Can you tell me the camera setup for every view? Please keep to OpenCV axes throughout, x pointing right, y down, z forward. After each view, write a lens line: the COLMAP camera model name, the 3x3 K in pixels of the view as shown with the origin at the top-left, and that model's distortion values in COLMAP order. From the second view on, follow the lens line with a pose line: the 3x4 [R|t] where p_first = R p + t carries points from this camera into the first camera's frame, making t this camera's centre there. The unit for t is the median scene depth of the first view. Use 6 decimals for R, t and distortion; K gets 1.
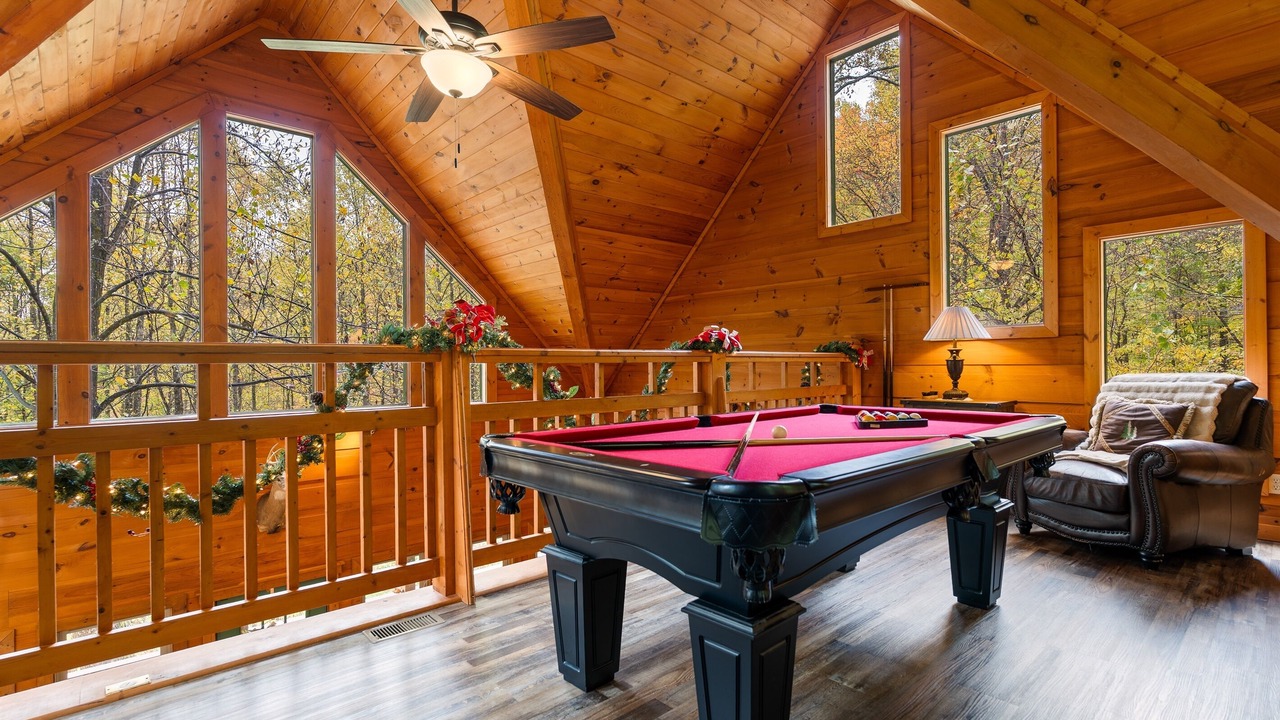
lens RADIAL K [[621.2, 0, 640.0], [0, 621.2, 360.0], [0, 0, 1]] dist [-0.000385, 0.000000]
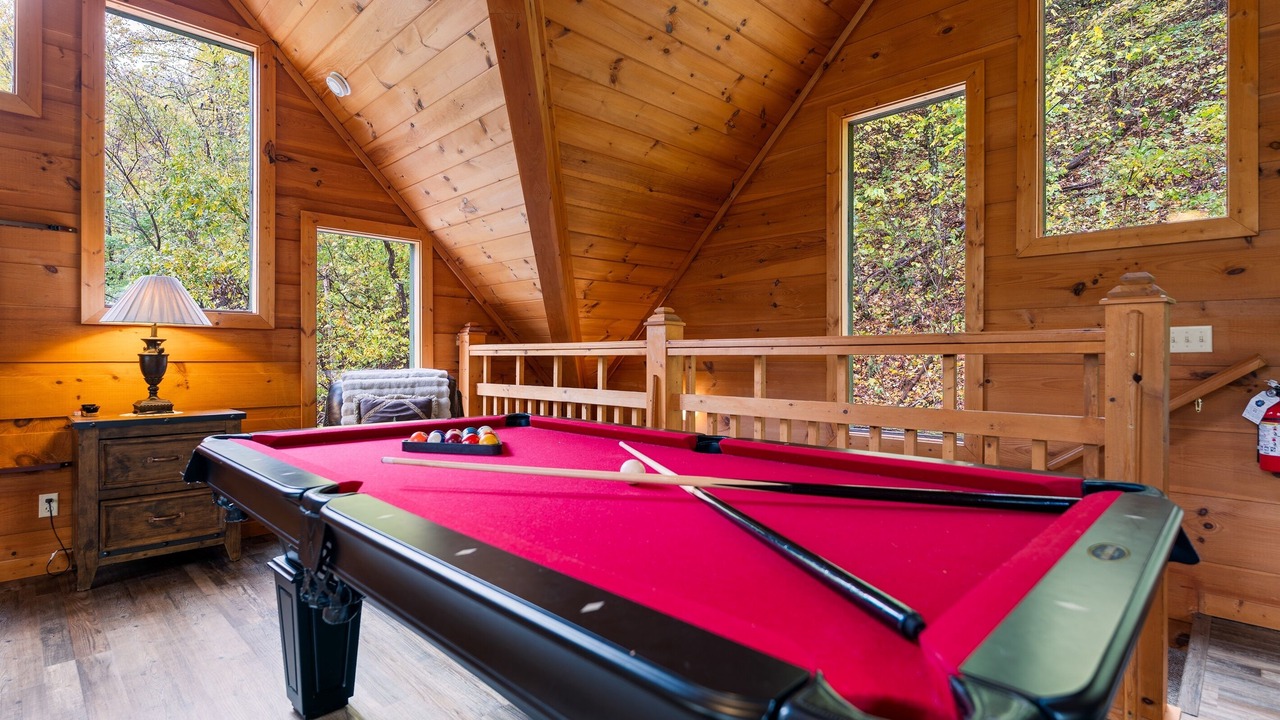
lens RADIAL K [[621.2, 0, 640.0], [0, 621.2, 360.0], [0, 0, 1]] dist [-0.000385, 0.000000]
pose [[-0.069668, 0.002026, 0.997568, -0.217923], [-0.008988, 0.999956, -0.002658, 0.002828], [-0.997530, -0.009151, -0.069646, 0.556121]]
